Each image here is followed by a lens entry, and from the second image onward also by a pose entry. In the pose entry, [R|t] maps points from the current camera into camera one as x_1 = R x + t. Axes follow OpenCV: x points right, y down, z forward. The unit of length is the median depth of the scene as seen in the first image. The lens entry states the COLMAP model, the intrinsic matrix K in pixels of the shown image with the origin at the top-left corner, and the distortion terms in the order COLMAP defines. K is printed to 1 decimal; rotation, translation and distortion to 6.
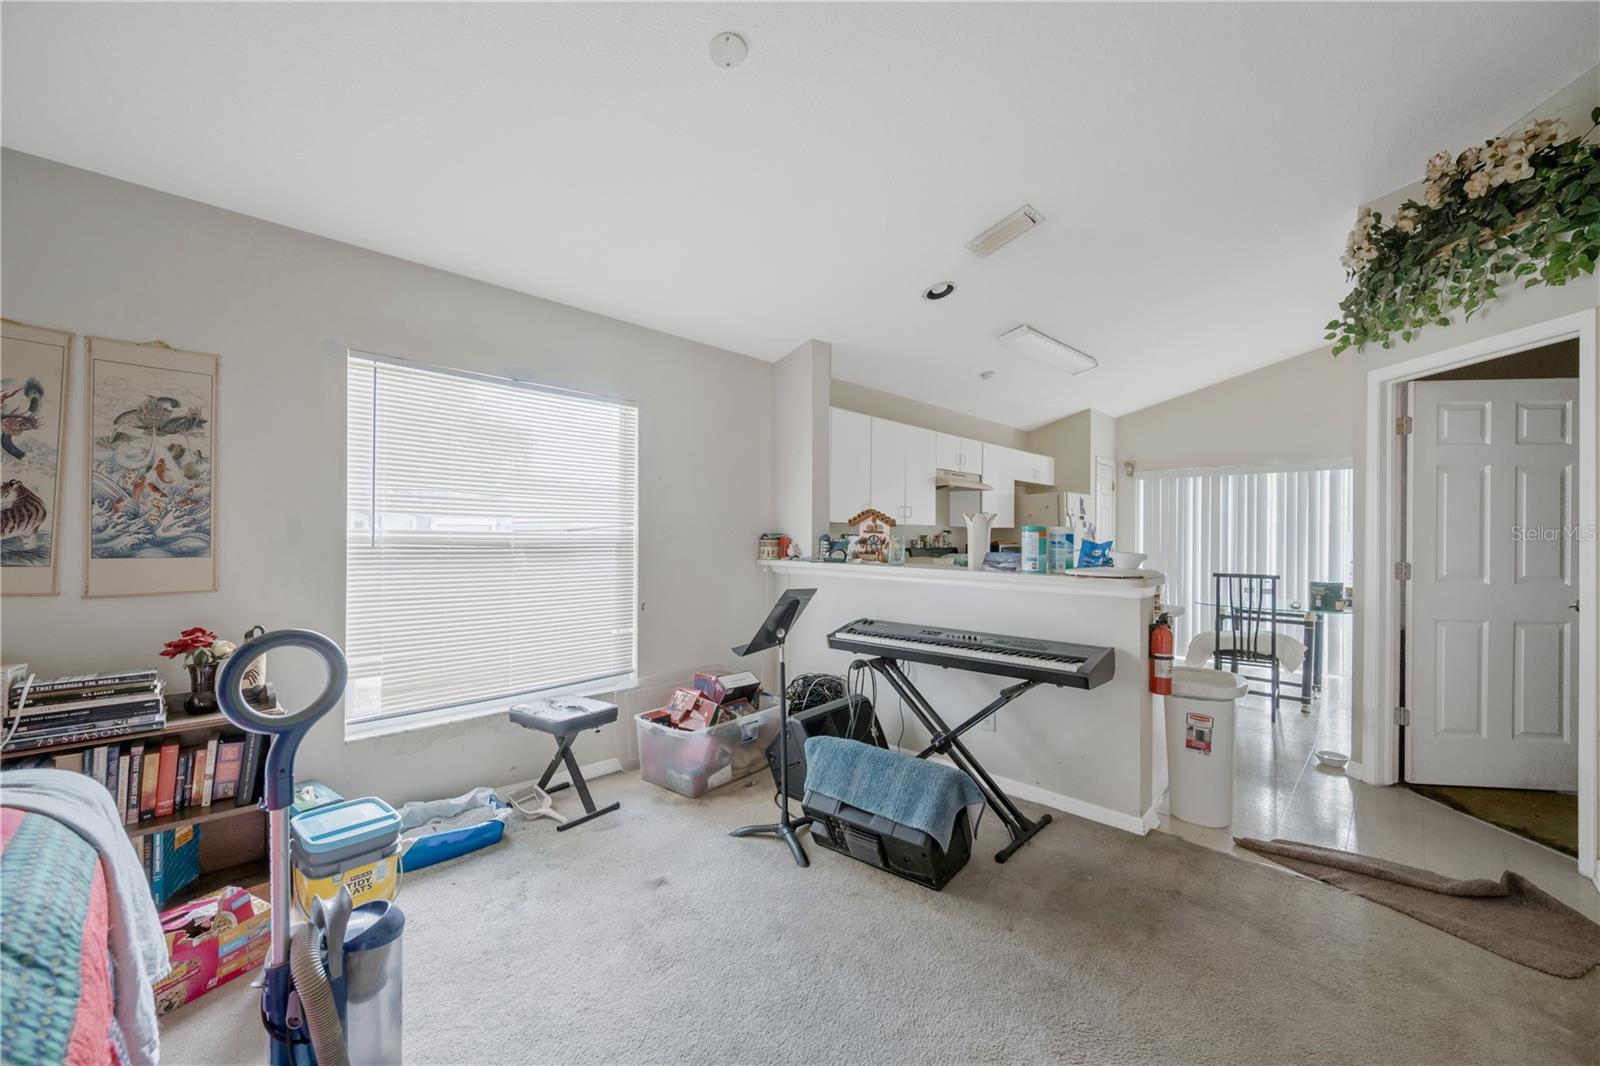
lens RADIAL K [[624.5, 0, 805.1], [0, 624.5, 534.4], [0, 0, 1]] dist [-0.000395, -0.000235]
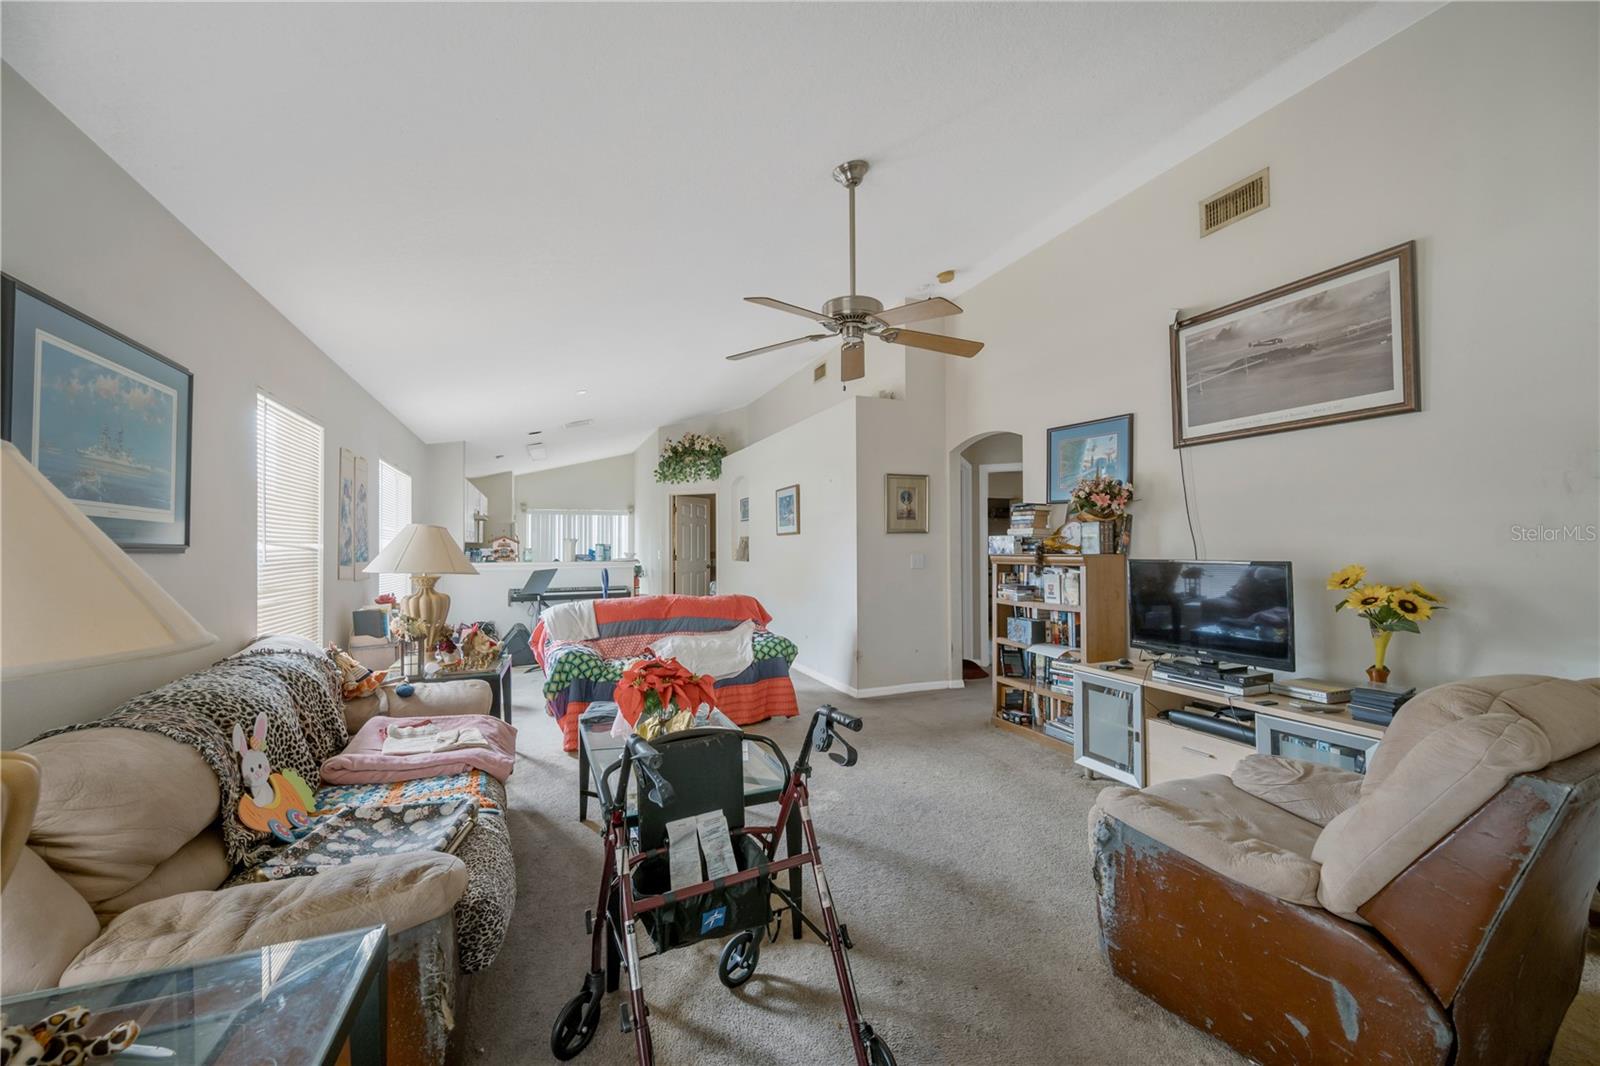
lens RADIAL K [[624.5, 0, 805.1], [0, 624.5, 534.4], [0, 0, 1]] dist [-0.000395, -0.000235]
pose [[0.395852, 0.008288, 0.918277, -1.329078], [0.008015, 0.999890, -0.012479, -0.009011], [-0.918280, 0.012300, 0.395742, -0.660188]]
